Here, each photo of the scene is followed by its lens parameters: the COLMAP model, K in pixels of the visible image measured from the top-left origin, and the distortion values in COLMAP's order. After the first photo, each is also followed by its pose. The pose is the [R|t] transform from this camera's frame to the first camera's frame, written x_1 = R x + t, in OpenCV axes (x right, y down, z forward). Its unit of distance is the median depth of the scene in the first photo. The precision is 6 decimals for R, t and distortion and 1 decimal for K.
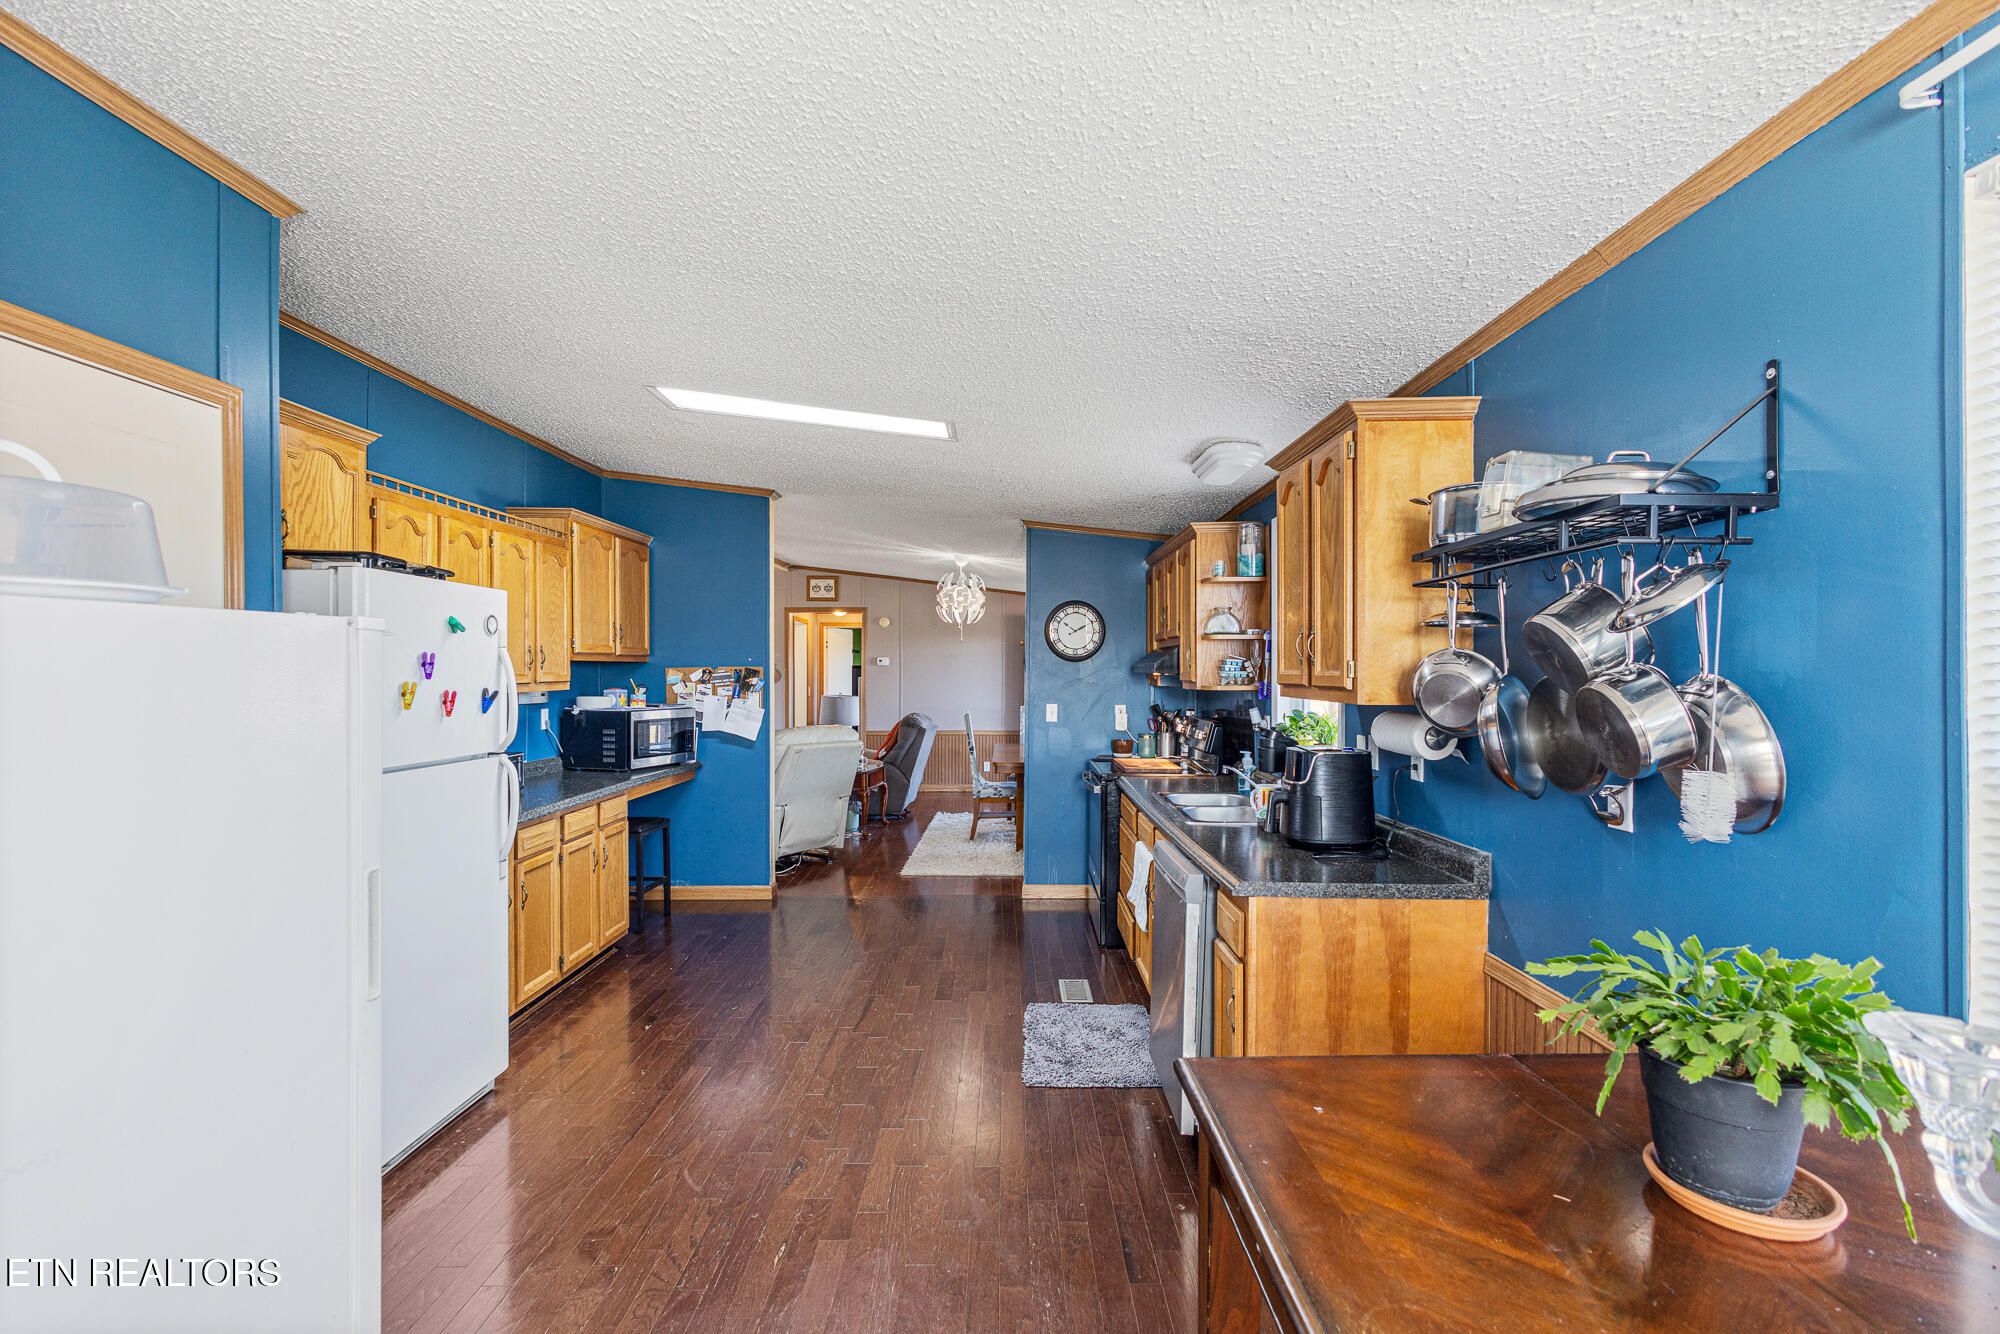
lens RADIAL K [[937.2, 0, 1006.2], [0, 937.2, 669.8], [0, 0, 1]] dist [-0.004374, 0.000749]
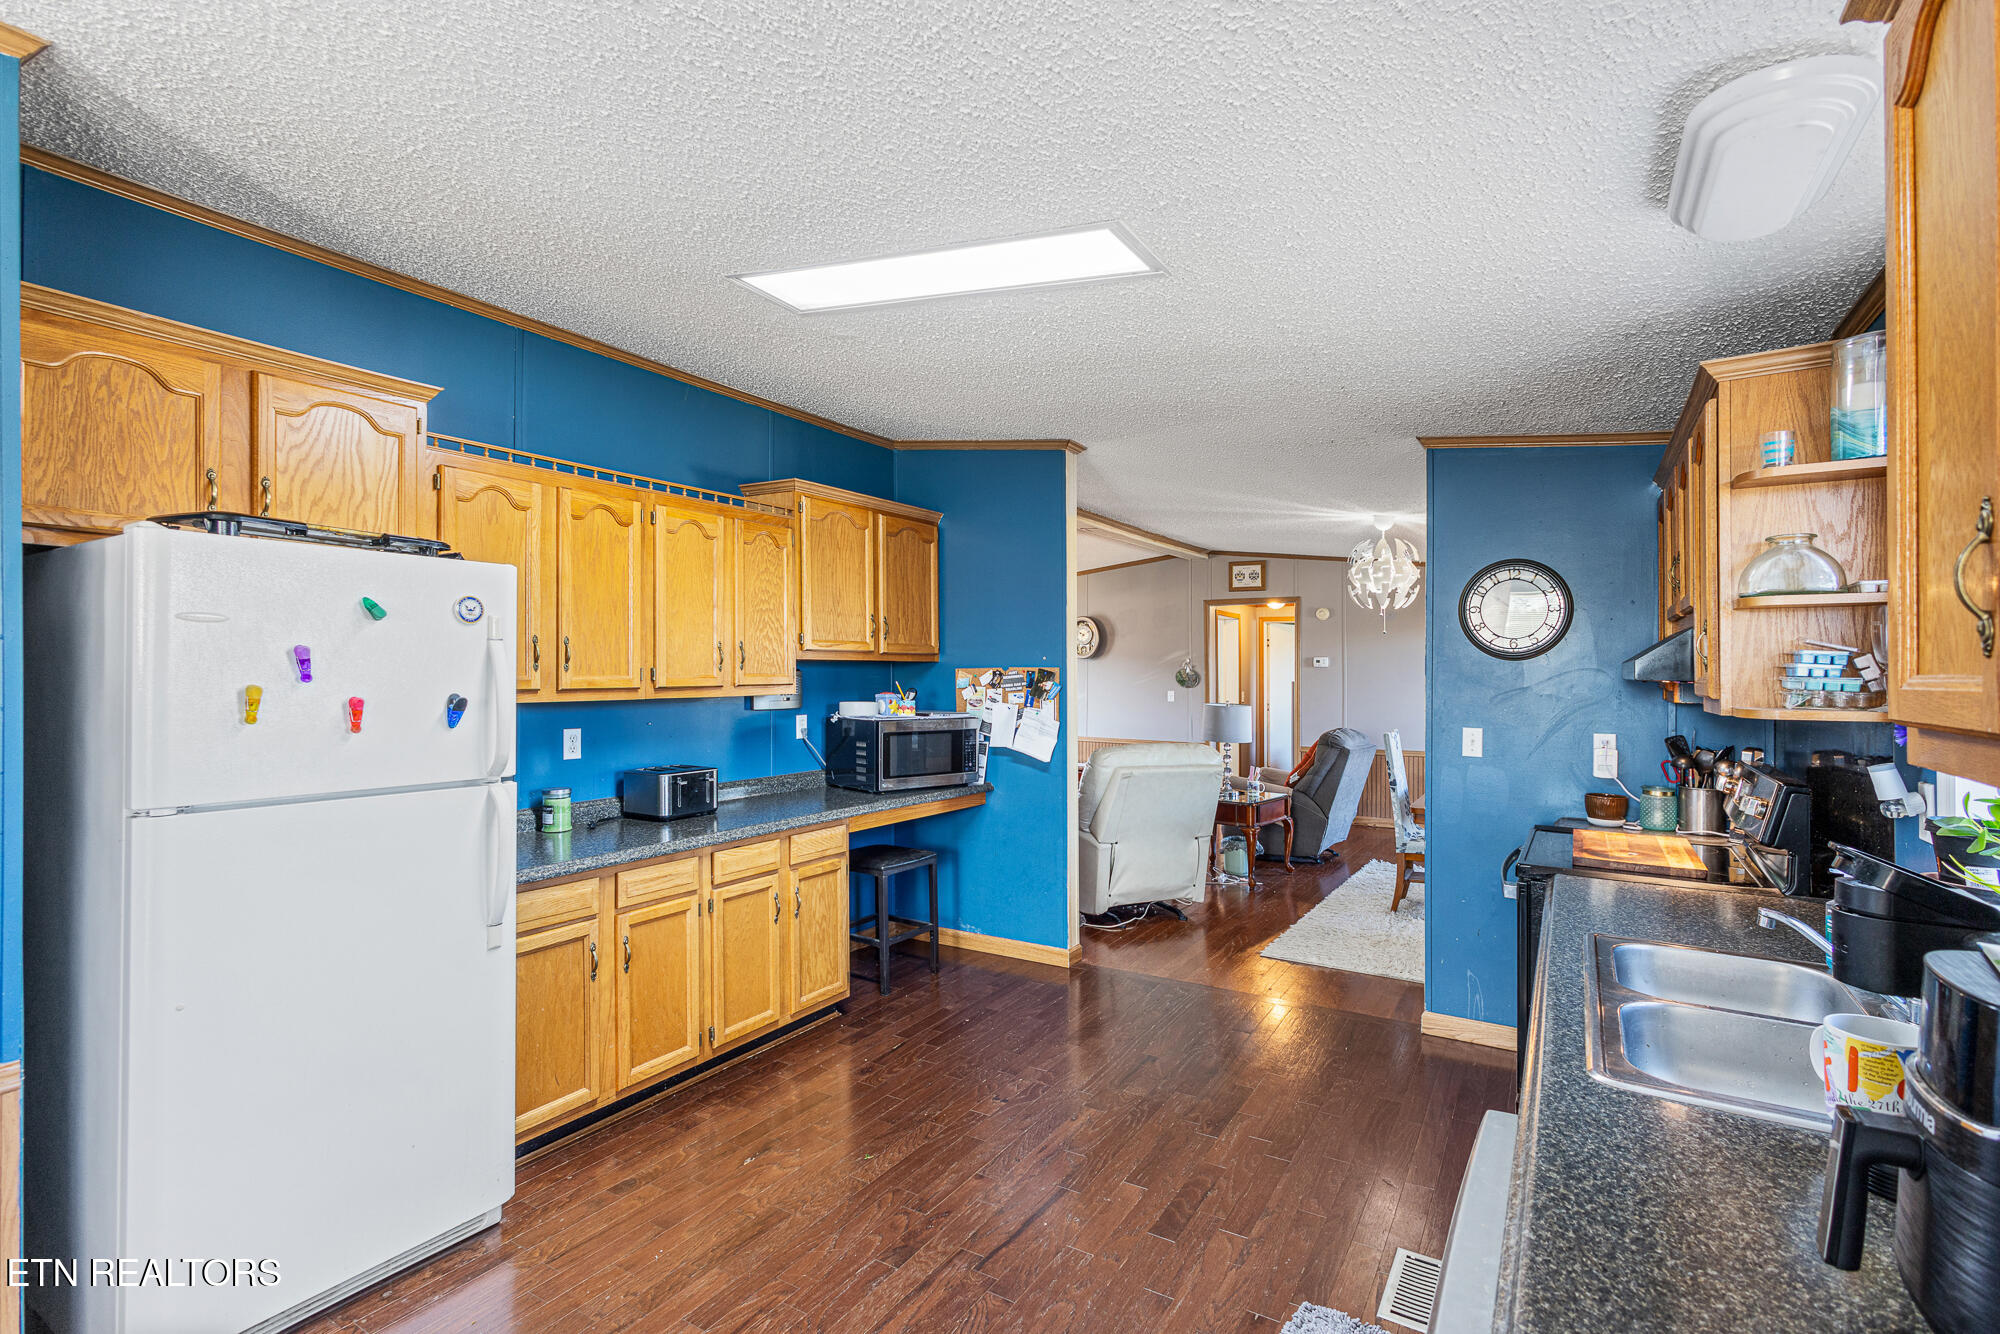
lens RADIAL K [[937.2, 0, 987.4], [0, 937.2, 663.9], [0, 0, 1]] dist [-0.004374, 0.000749]
pose [[0.849368, -0.001311, -0.527800, 0.111230], [-0.003164, 0.999966, -0.007575, -0.000176], [0.527792, 0.008104, 0.849335, 0.328898]]
